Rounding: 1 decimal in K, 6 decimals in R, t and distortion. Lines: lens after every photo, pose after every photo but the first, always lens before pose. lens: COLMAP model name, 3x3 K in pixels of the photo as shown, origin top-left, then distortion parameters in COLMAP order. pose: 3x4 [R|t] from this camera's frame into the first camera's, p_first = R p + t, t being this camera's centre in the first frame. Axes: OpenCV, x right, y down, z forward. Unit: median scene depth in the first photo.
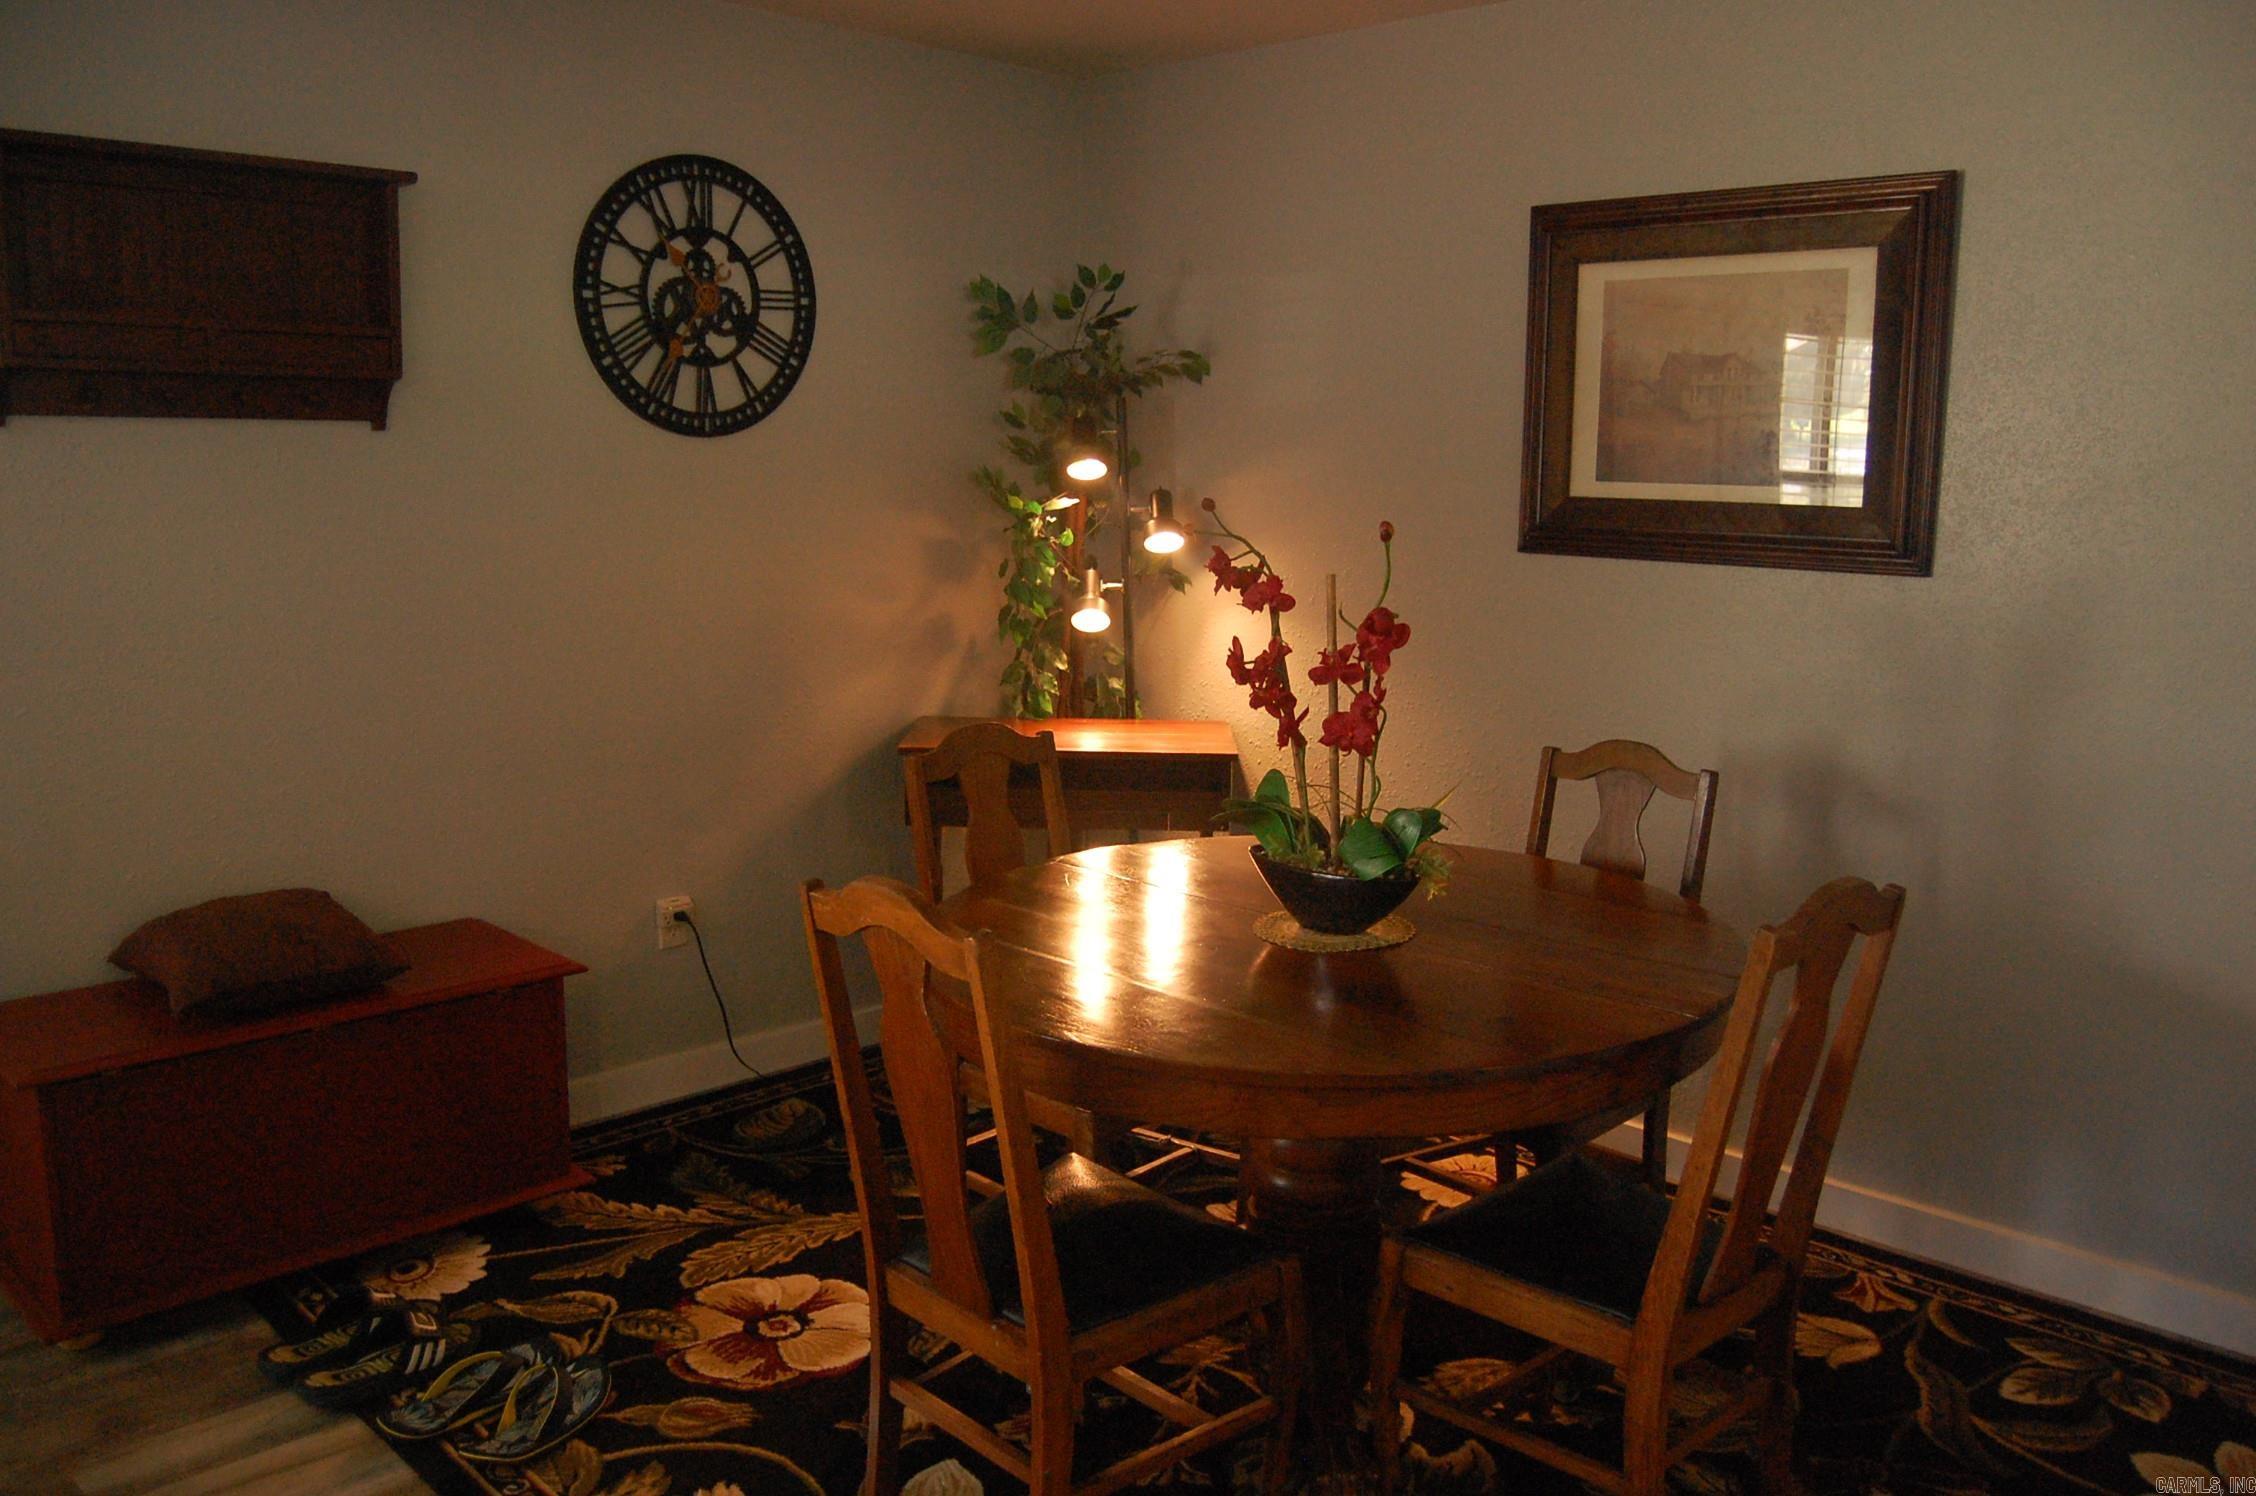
lens RADIAL K [[1773.3, 0, 1120.6], [0, 1773.3, 750.0], [0, 0, 1]] dist [-0.099389, 0.042923]
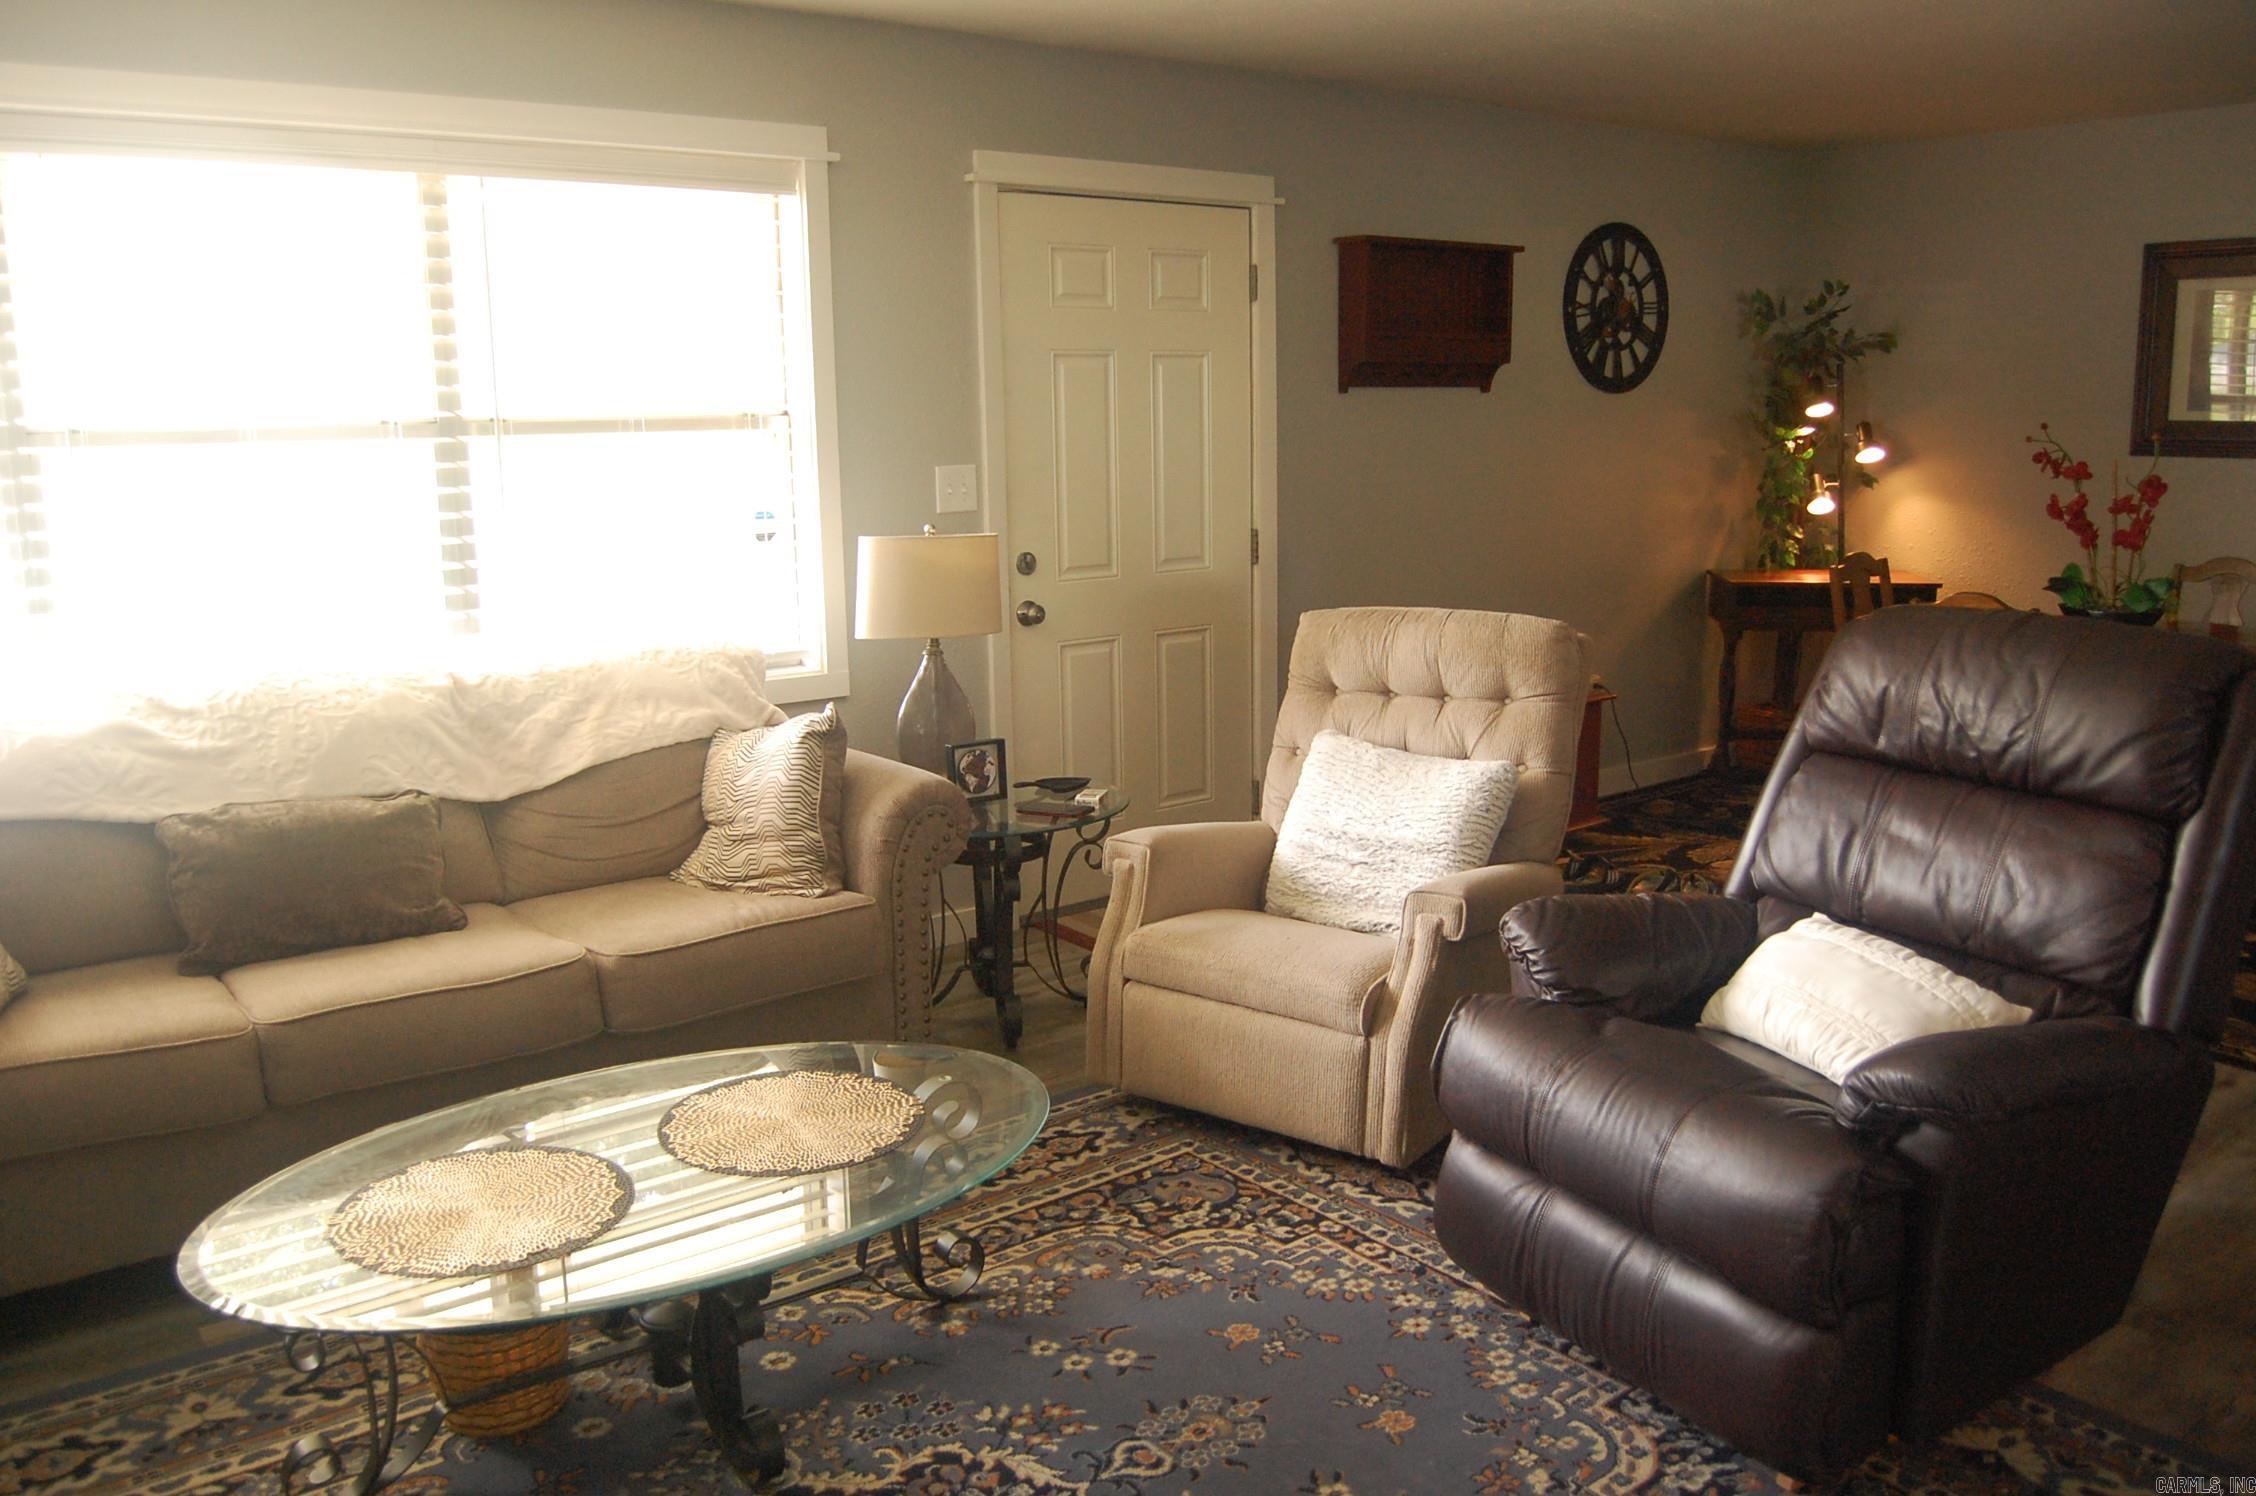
lens RADIAL K [[1773.3, 0, 1130.1], [0, 1773.3, 749.8], [0, 0, 1]] dist [-0.099389, 0.042923]
pose [[0.991604, -0.006718, -0.129134, -0.476274], [0.010418, 0.999554, 0.028004, 0.104186], [0.128888, -0.029114, 0.991232, -0.691574]]
